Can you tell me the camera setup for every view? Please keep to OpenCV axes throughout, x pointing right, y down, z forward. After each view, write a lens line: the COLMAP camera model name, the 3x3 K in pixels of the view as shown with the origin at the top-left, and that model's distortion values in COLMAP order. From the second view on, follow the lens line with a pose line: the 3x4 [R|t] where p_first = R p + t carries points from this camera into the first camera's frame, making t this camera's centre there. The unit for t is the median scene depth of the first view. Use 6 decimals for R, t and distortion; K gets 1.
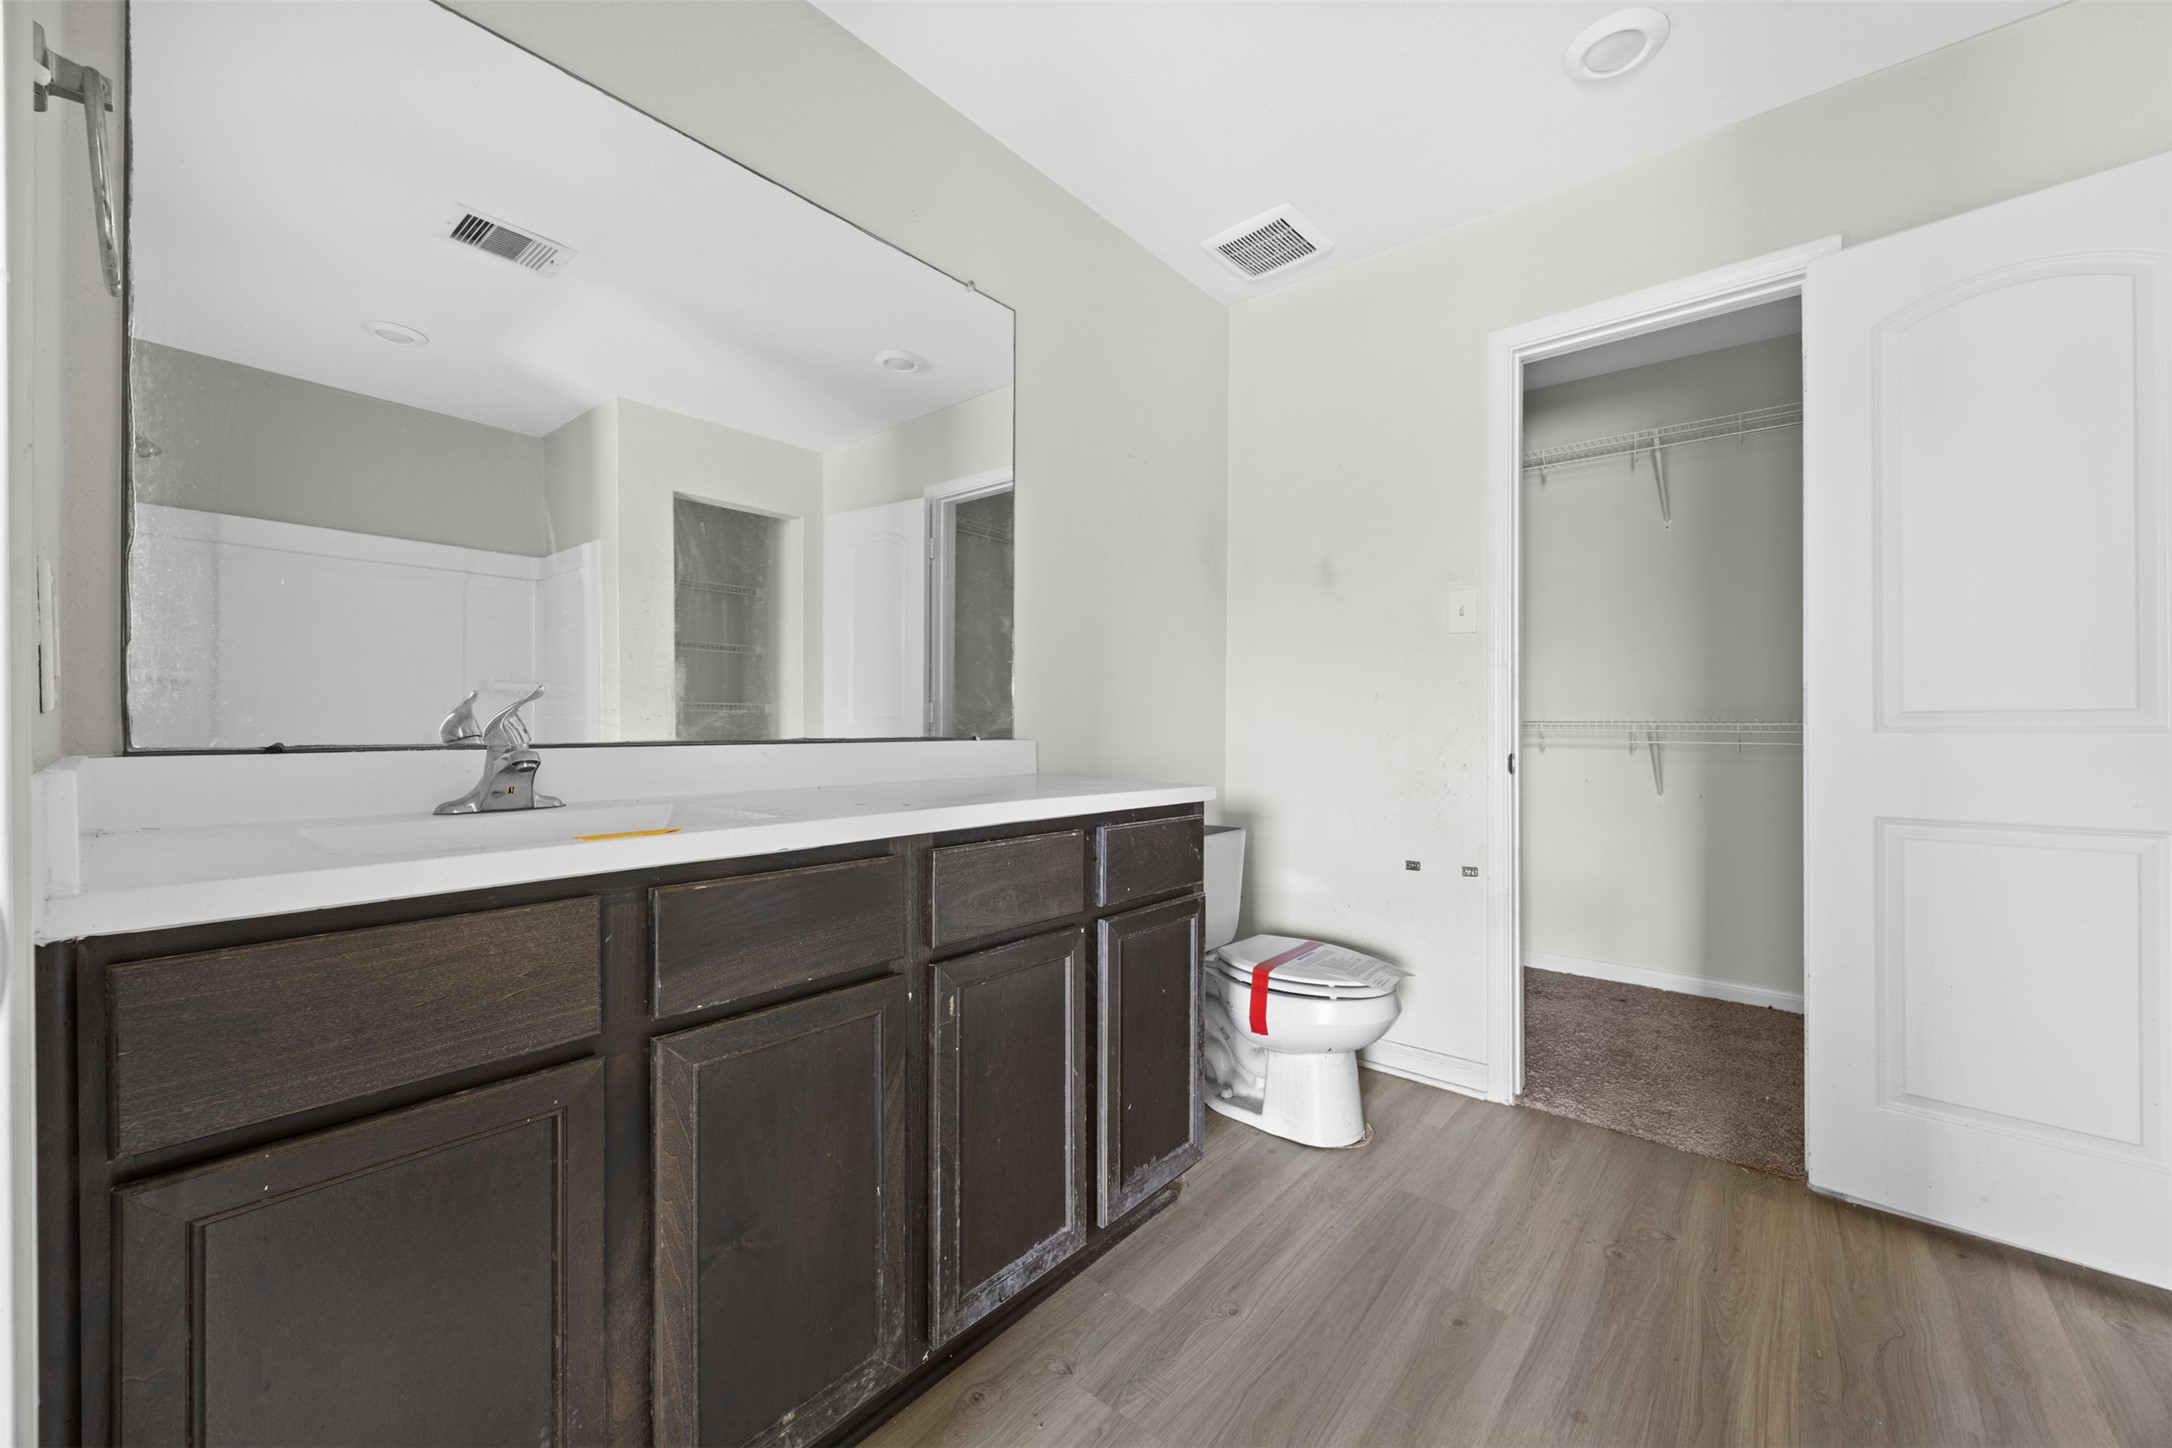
lens RADIAL K [[832.8, 0, 1095.0], [0, 832.8, 732.1], [0, 0, 1]] dist [-0.000942, -0.000059]
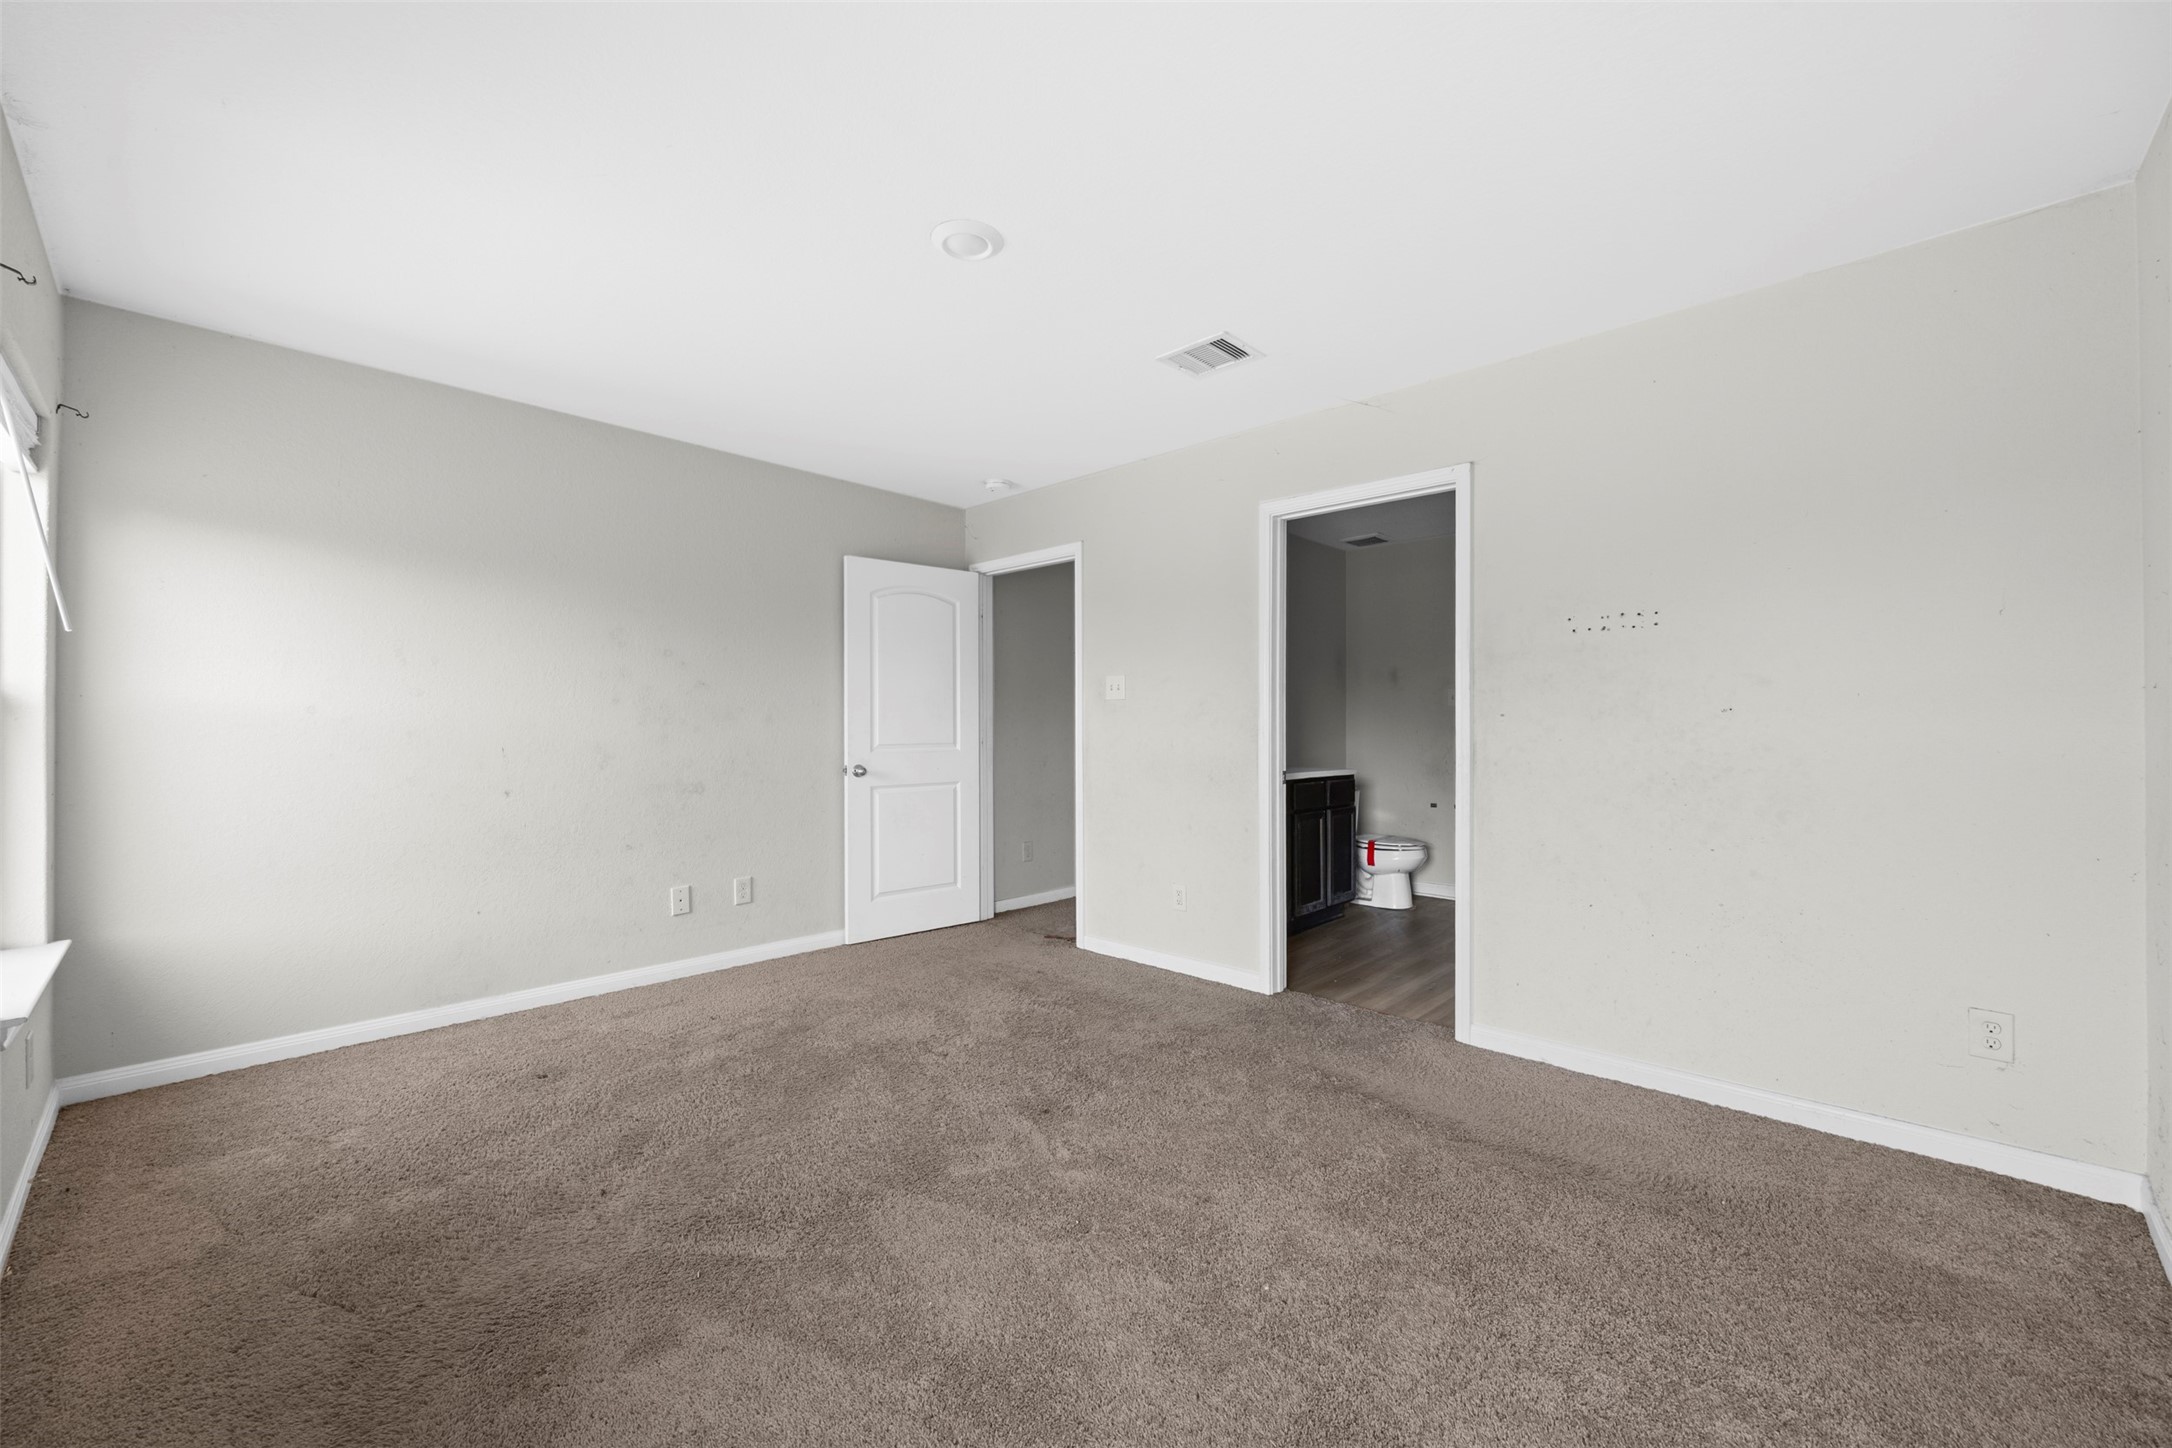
lens RADIAL K [[832.8, 0, 1095.0], [0, 832.8, 732.1], [0, 0, 1]] dist [-0.000942, -0.000059]
pose [[0.998516, -0.007446, -0.053949, -0.520445], [0.007133, 0.999957, -0.005979, -0.044609], [0.053991, 0.005585, 0.998526, -1.642421]]
